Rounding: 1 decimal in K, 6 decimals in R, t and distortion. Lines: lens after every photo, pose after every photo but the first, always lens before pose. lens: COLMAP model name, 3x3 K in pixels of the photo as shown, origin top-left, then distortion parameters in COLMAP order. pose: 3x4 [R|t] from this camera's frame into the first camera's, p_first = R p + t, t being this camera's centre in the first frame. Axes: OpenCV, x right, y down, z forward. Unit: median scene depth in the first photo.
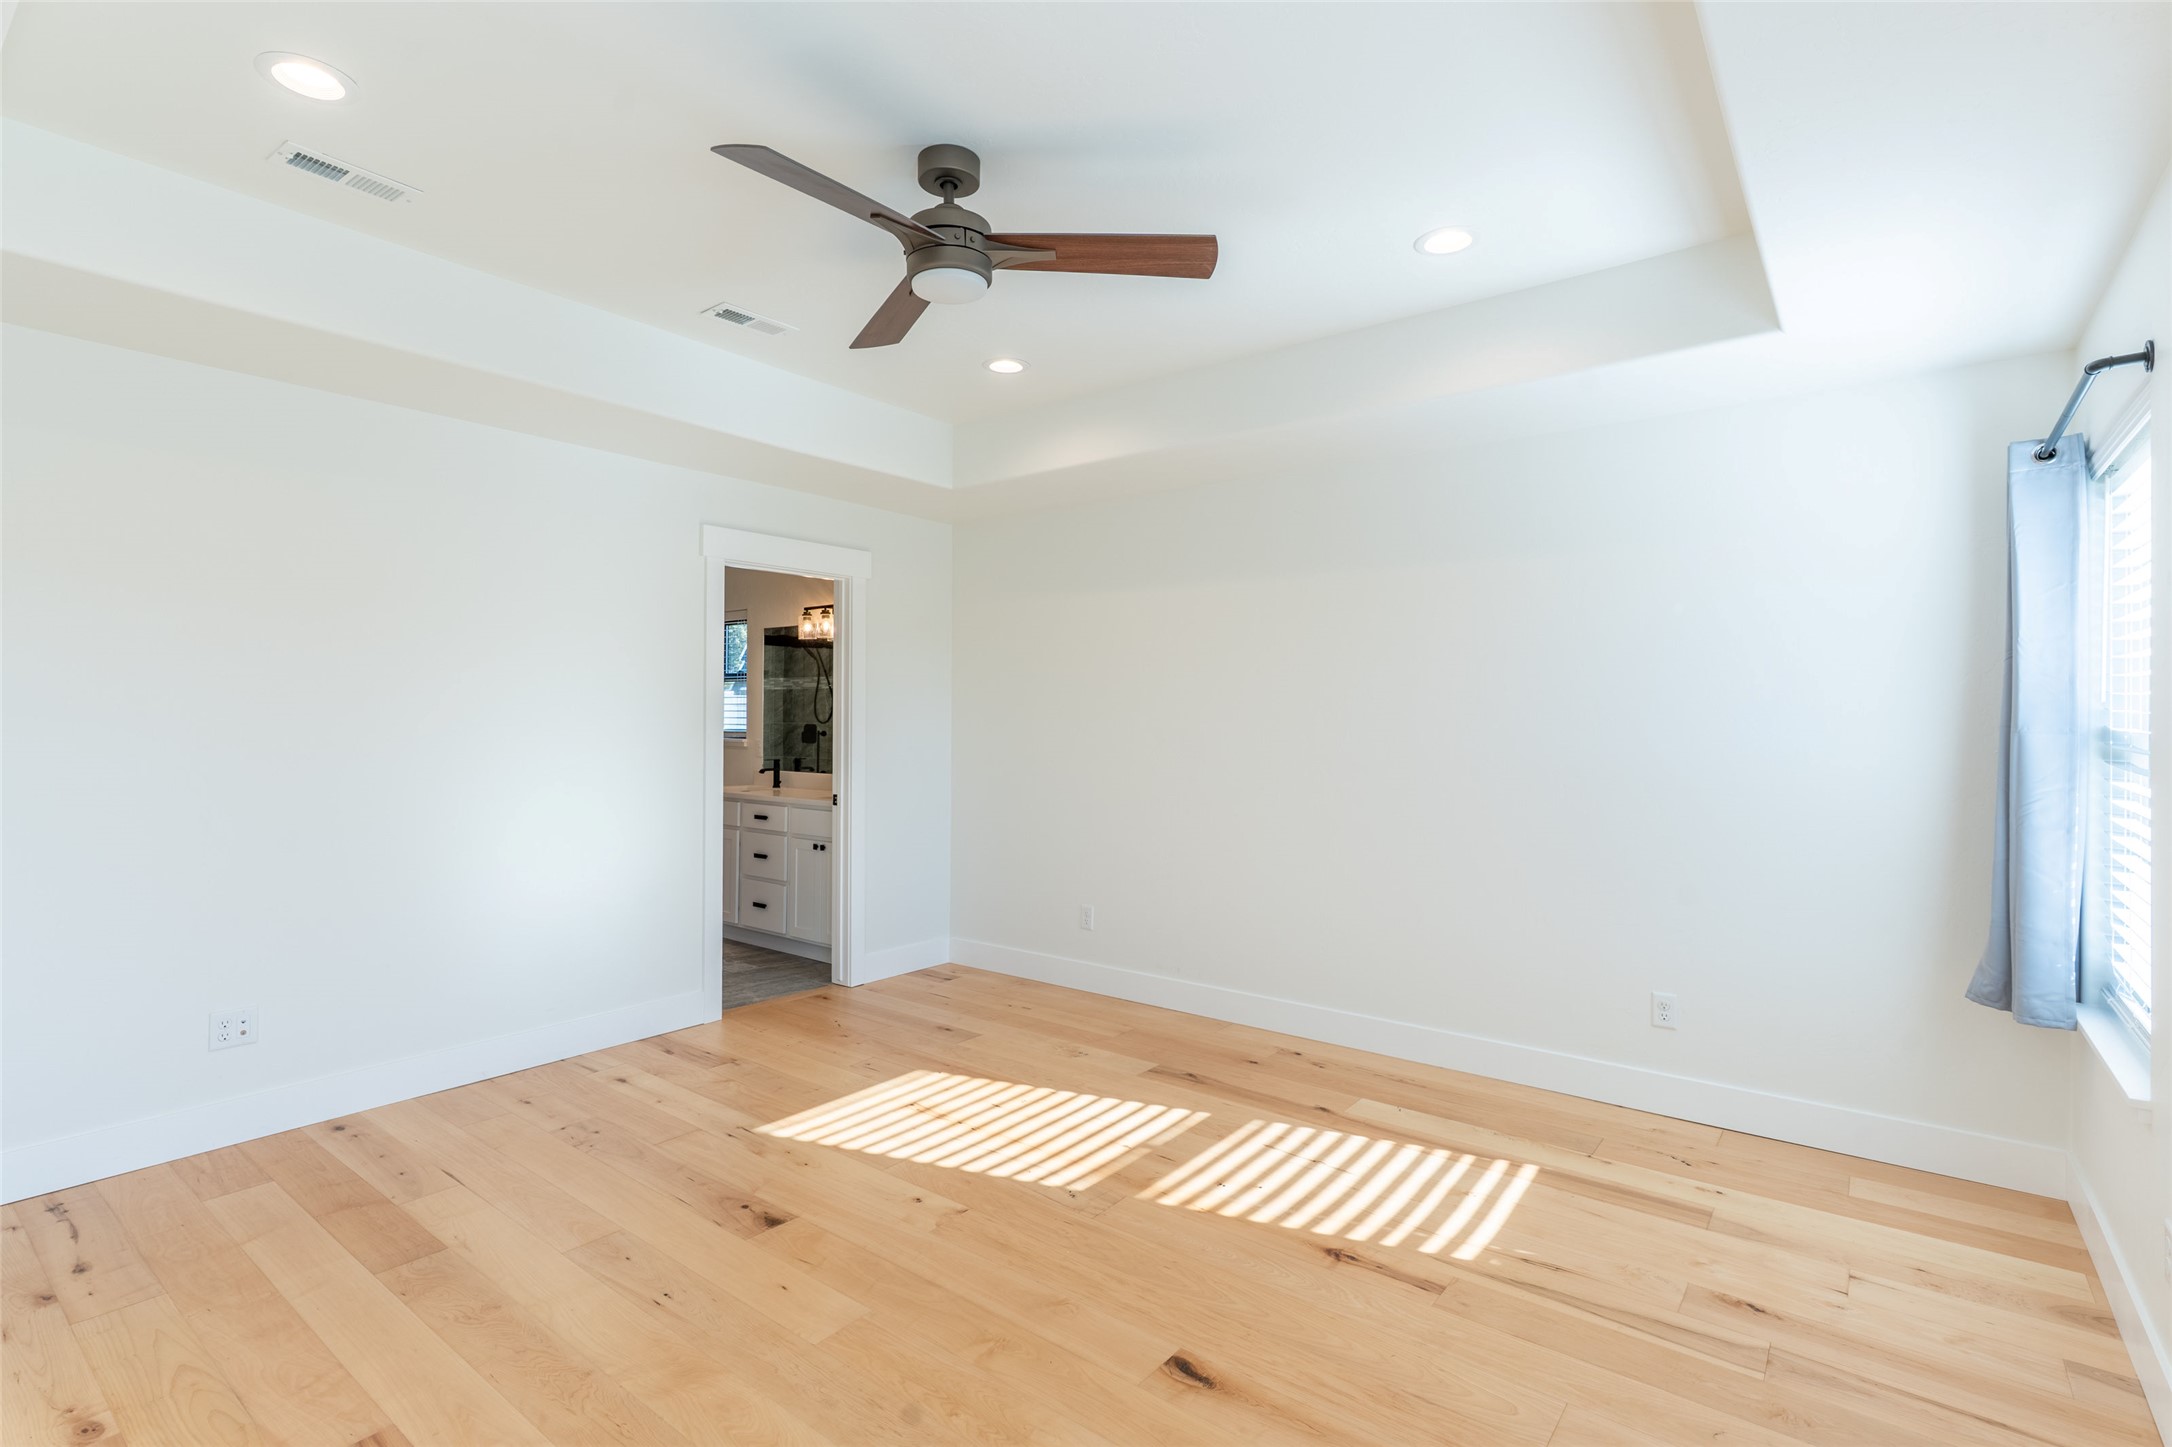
lens RADIAL K [[1025.4, 0, 1083.9], [0, 1025.4, 720.4], [0, 0, 1]] dist [0.002473, 0.001268]
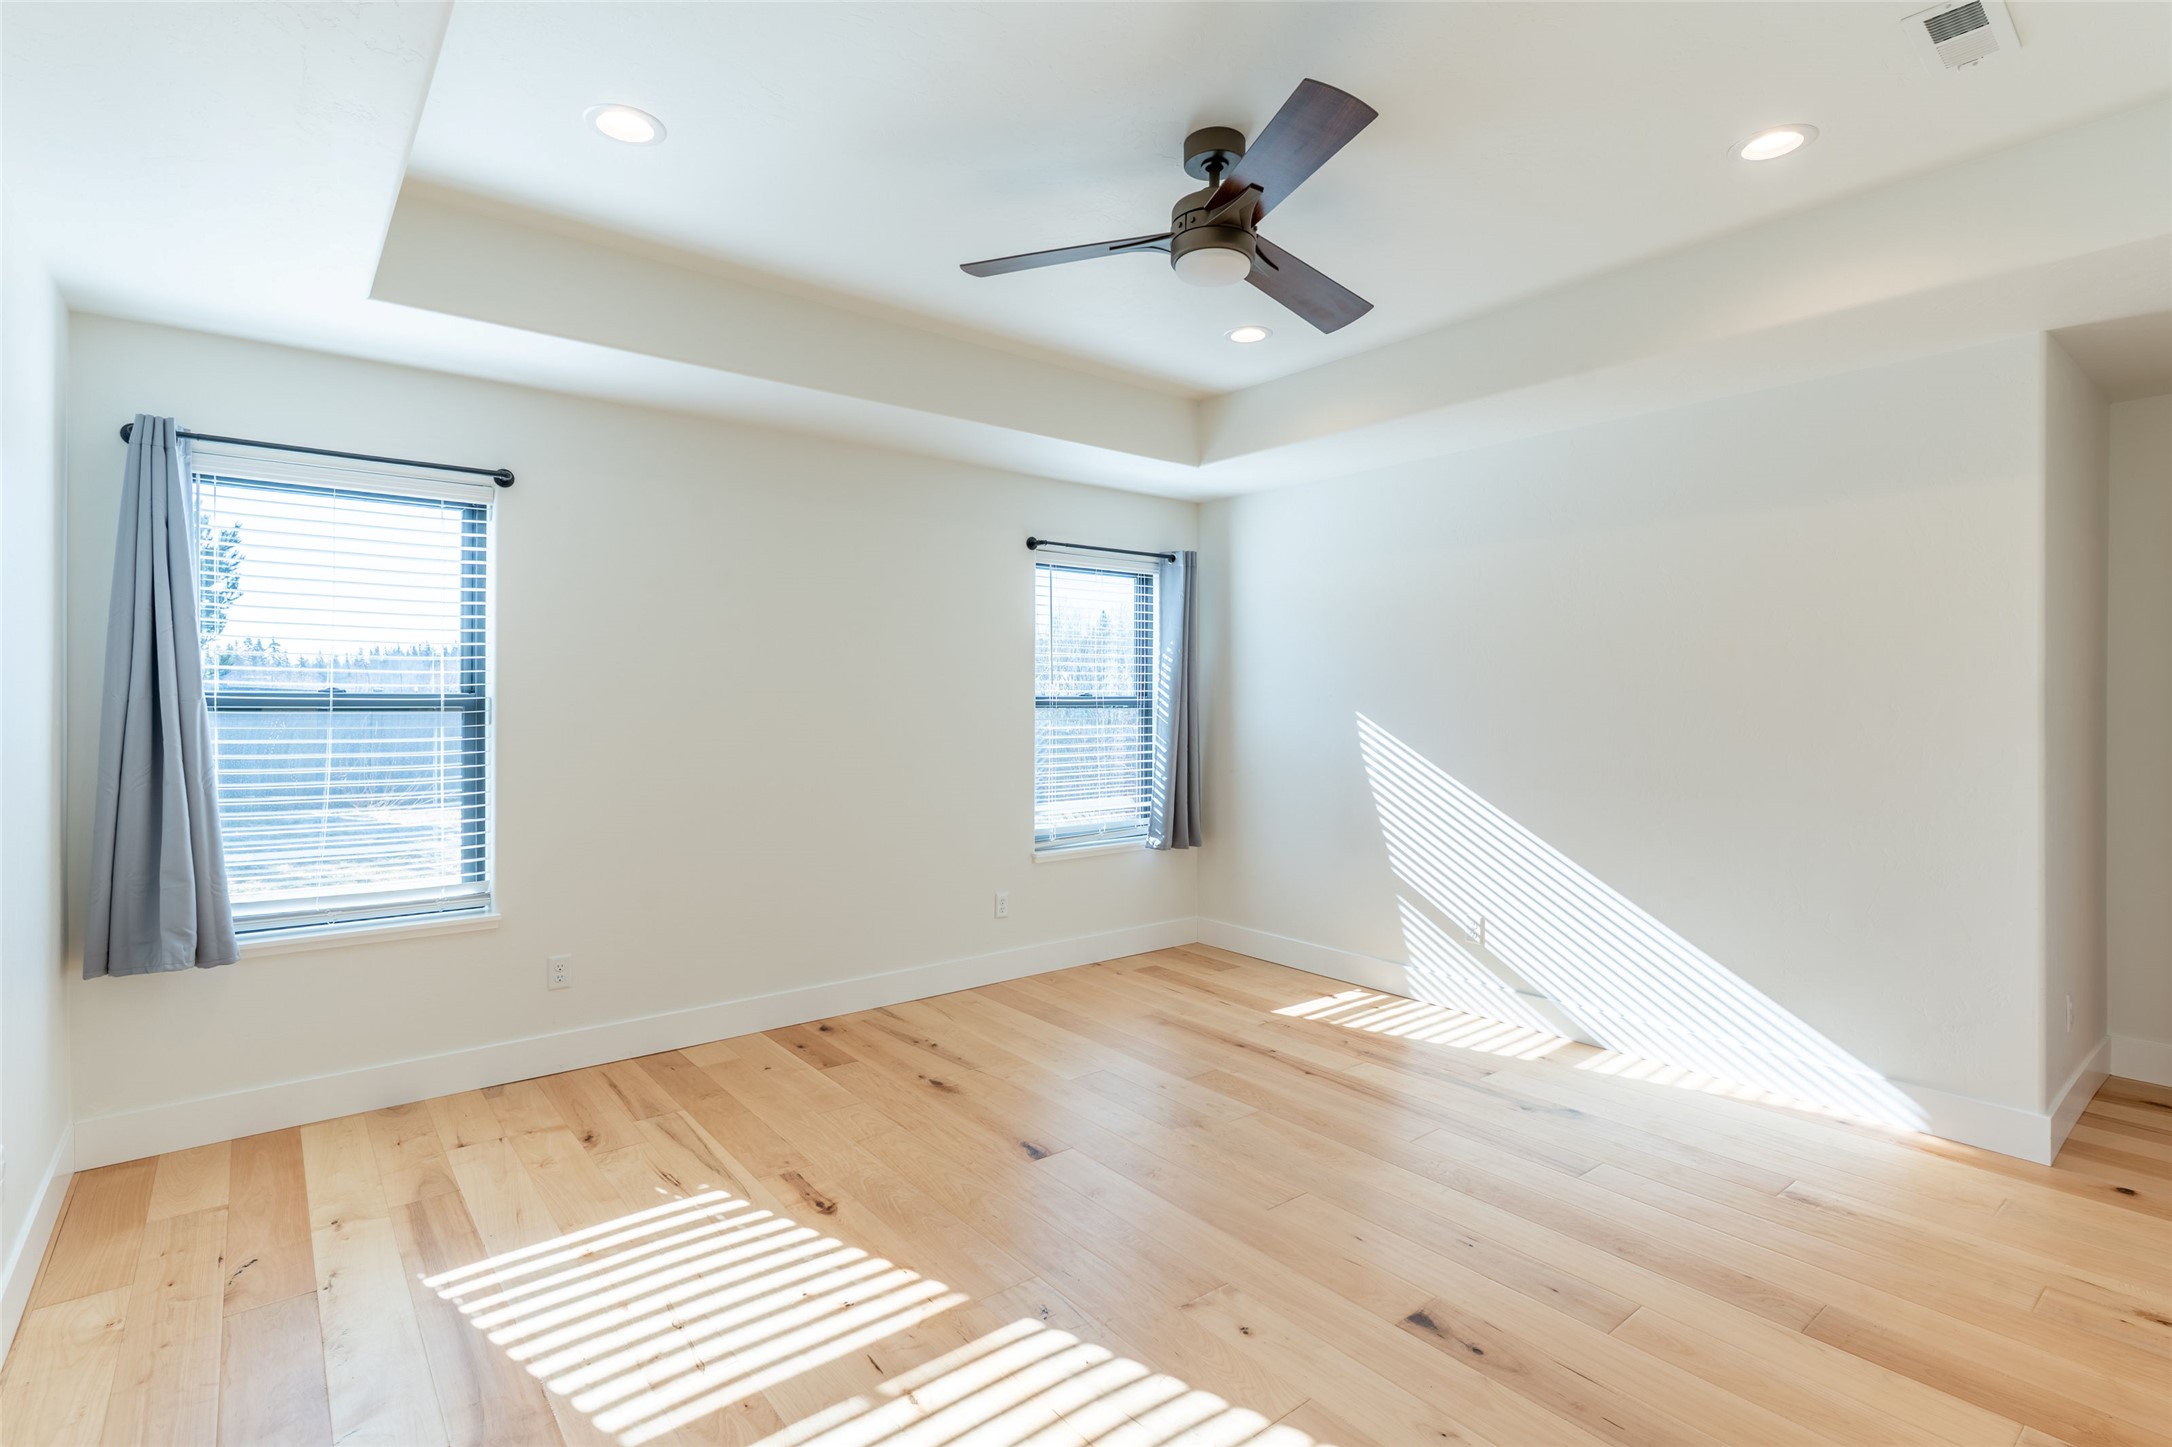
lens RADIAL K [[1025.4, 0, 1085.2], [0, 1025.4, 710.8], [0, 0, 1]] dist [0.002473, 0.001268]
pose [[-0.971493, -0.014526, 0.236621, -0.188410], [-0.010628, 0.999786, 0.017740, -0.002235], [-0.236828, 0.014719, -0.971440, 1.505256]]
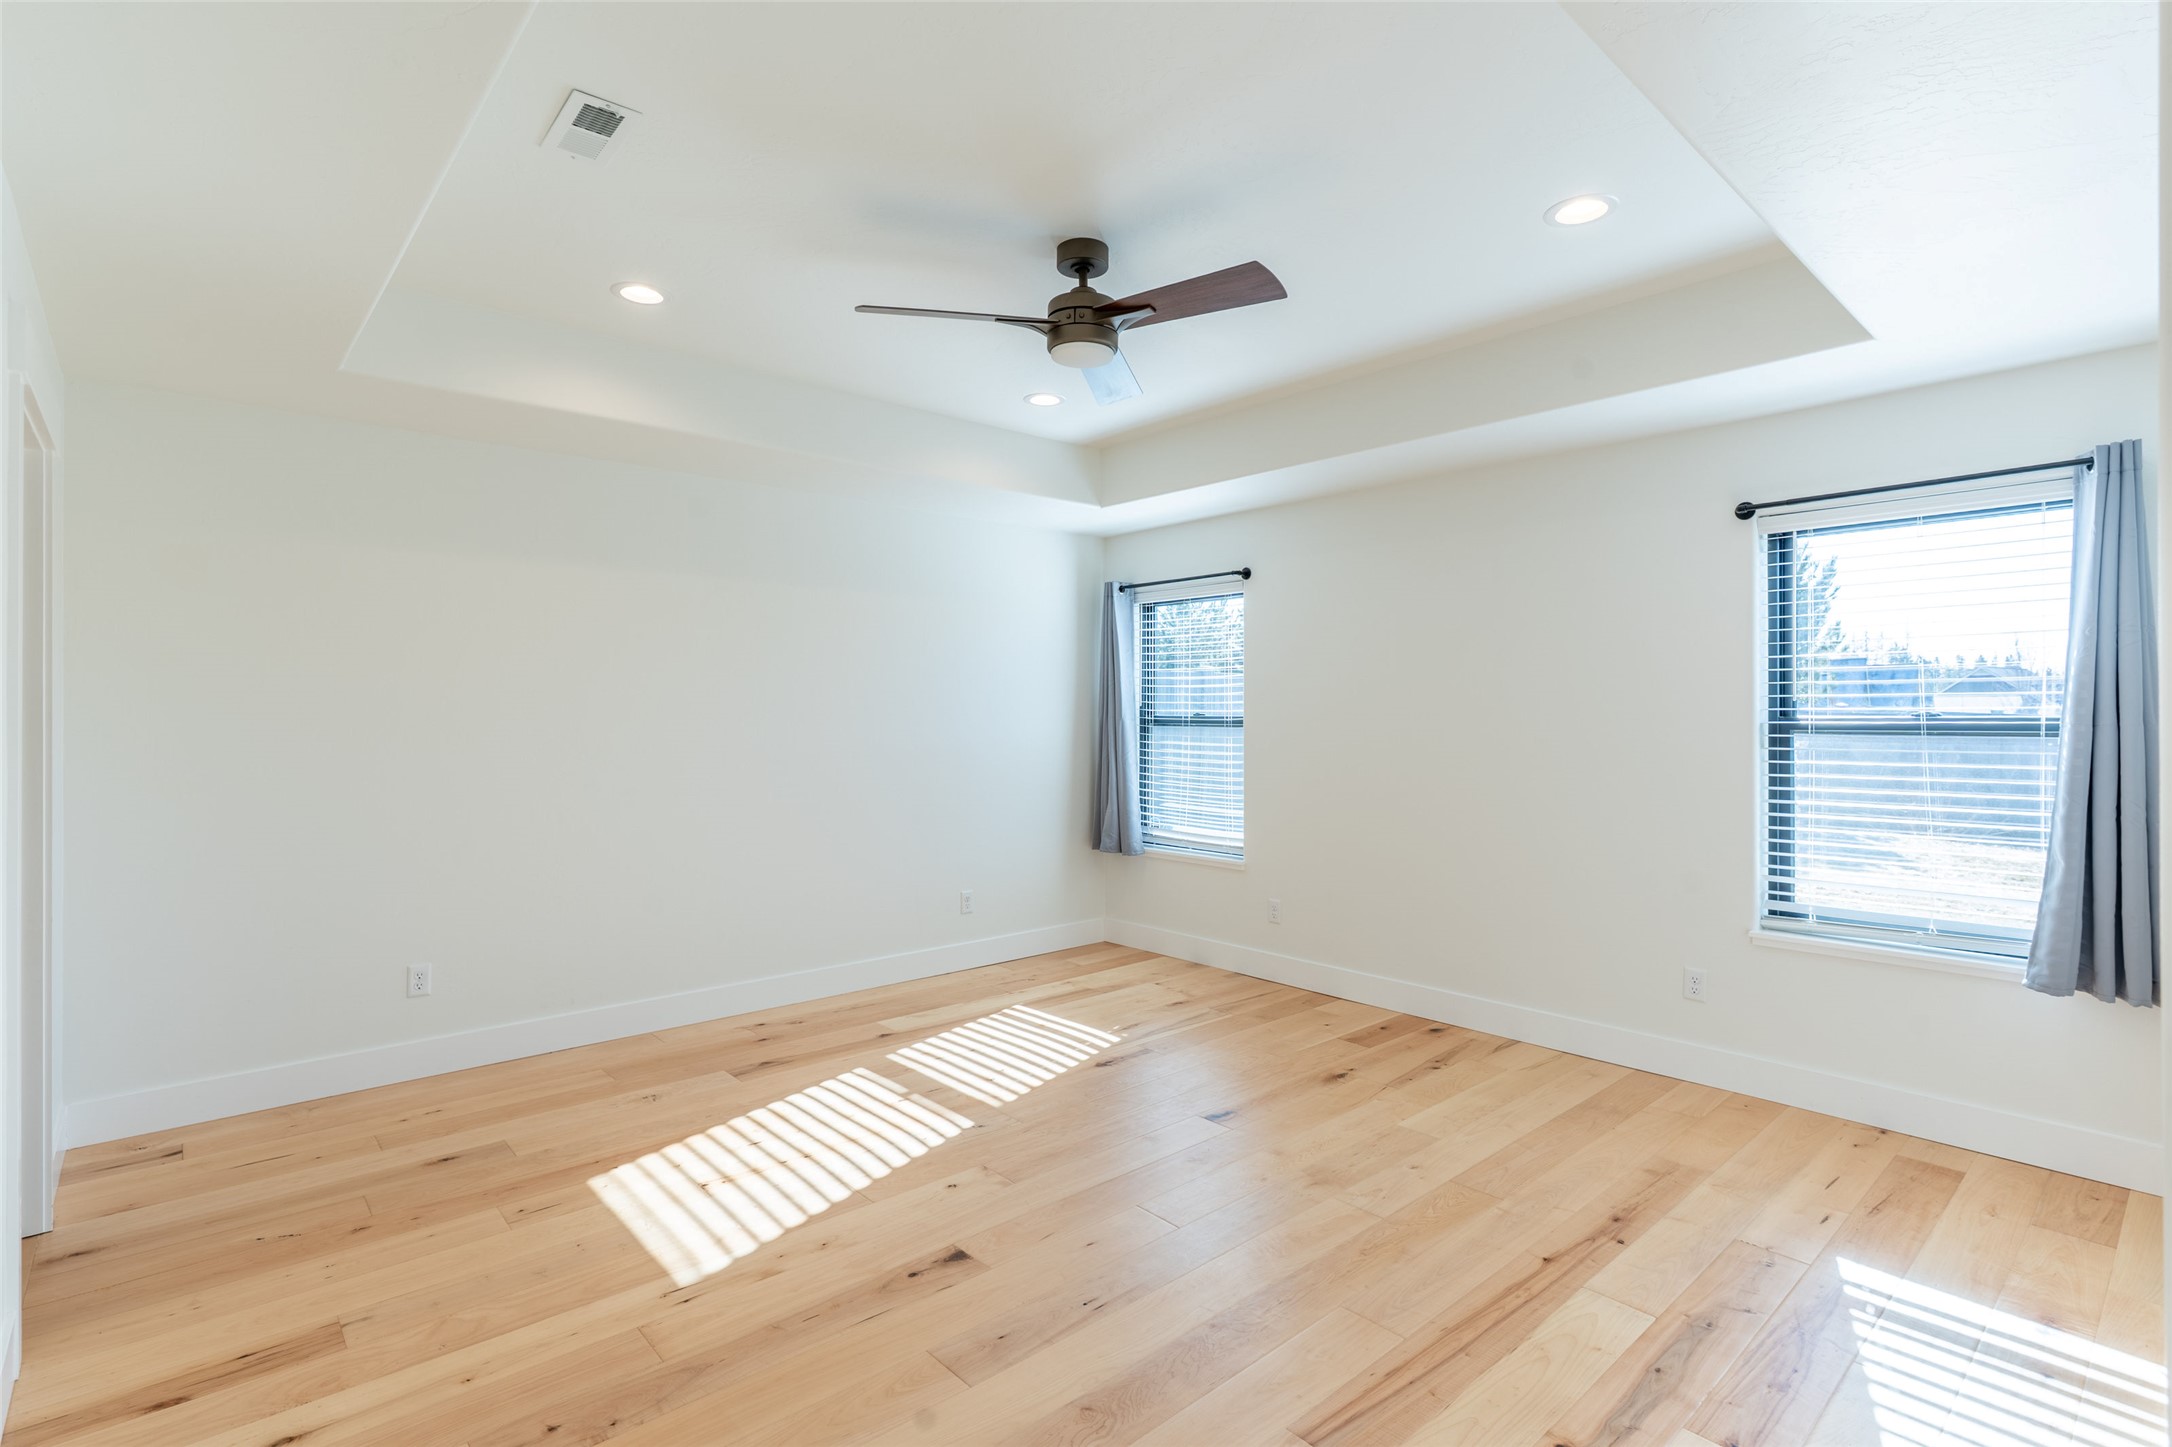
lens RADIAL K [[1025.4, 0, 1070.1], [0, 1025.4, 718.7], [0, 0, 1]] dist [0.002473, 0.001268]
pose [[0.186378, -0.009680, 0.982430, -0.973577], [0.003091, 0.999952, 0.009266, -0.006240], [-0.982473, 0.001309, 0.186399, 0.594123]]
